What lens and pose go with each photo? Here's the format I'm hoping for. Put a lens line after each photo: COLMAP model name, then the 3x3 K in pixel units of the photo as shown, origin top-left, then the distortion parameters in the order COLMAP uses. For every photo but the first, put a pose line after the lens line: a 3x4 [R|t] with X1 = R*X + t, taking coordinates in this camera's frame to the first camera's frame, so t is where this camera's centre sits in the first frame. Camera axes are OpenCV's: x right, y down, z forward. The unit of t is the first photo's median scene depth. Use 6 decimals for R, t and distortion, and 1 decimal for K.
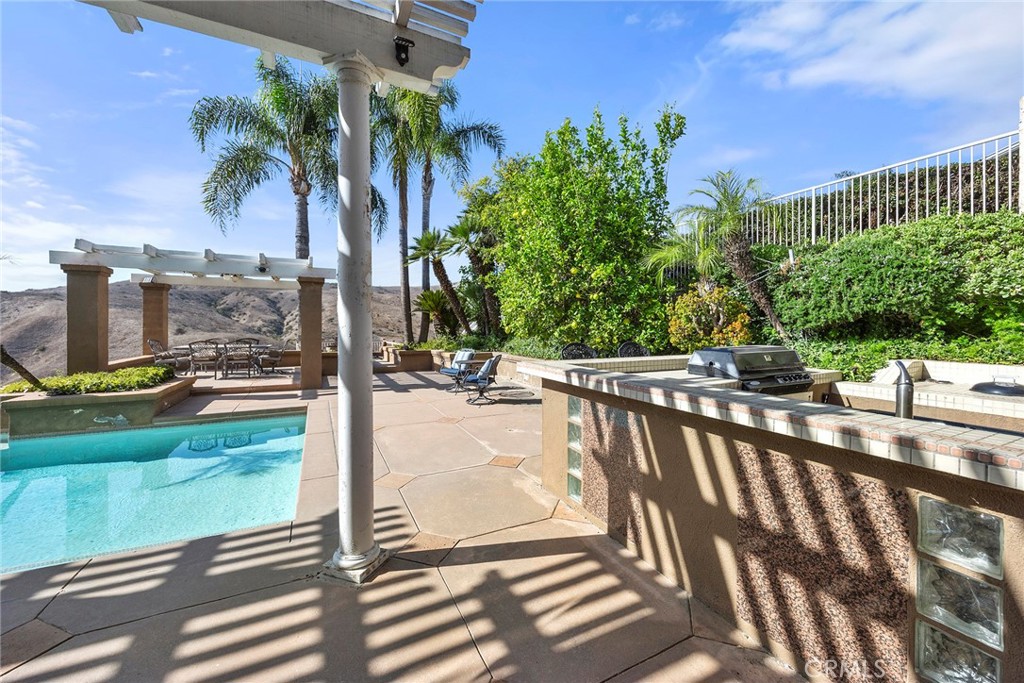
lens RADIAL K [[393.9, 0, 513.3], [0, 393.9, 323.1], [0, 0, 1]] dist [-0.009363, 0.001820]
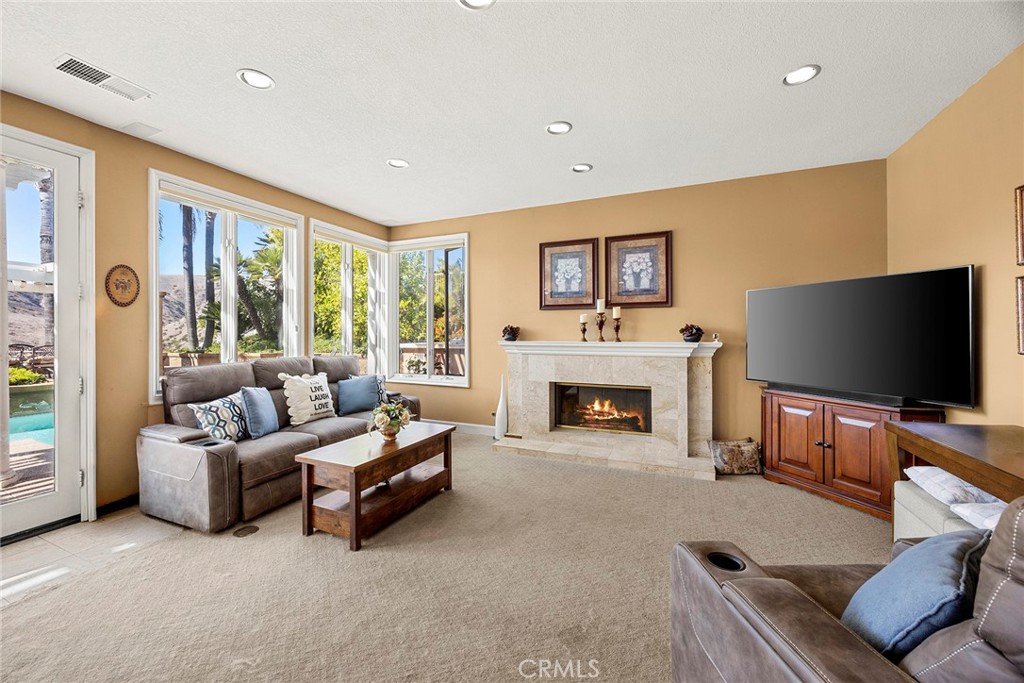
lens RADIAL K [[393.9, 0, 512.0], [0, 393.9, 331.9], [0, 0, 1]] dist [-0.009363, 0.001820]
pose [[0.770403, -0.000720, 0.637557, -0.650922], [0.000337, 1.000000, 0.000722, 0.010905], [-0.637557, -0.000341, 0.770403, -0.957700]]
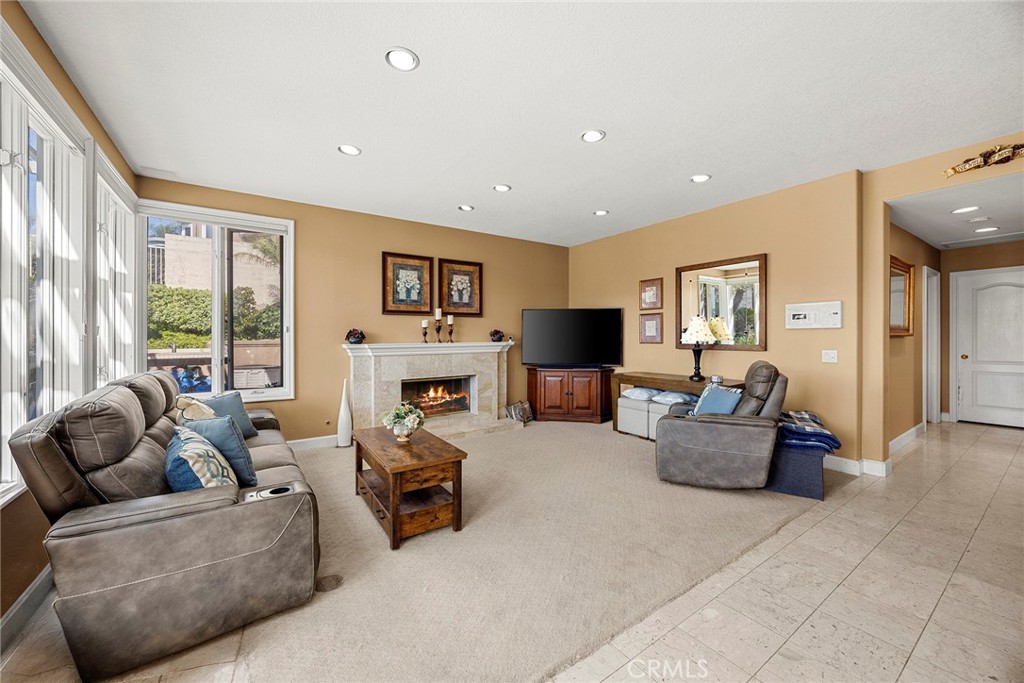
lens RADIAL K [[393.9, 0, 516.8], [0, 393.9, 340.2], [0, 0, 1]] dist [-0.009363, 0.001820]
pose [[-0.146863, -0.012365, 0.989080, -0.978265], [0.000748, 0.999920, 0.012611, 0.012073], [-0.989157, 0.002592, -0.146842, -0.536649]]
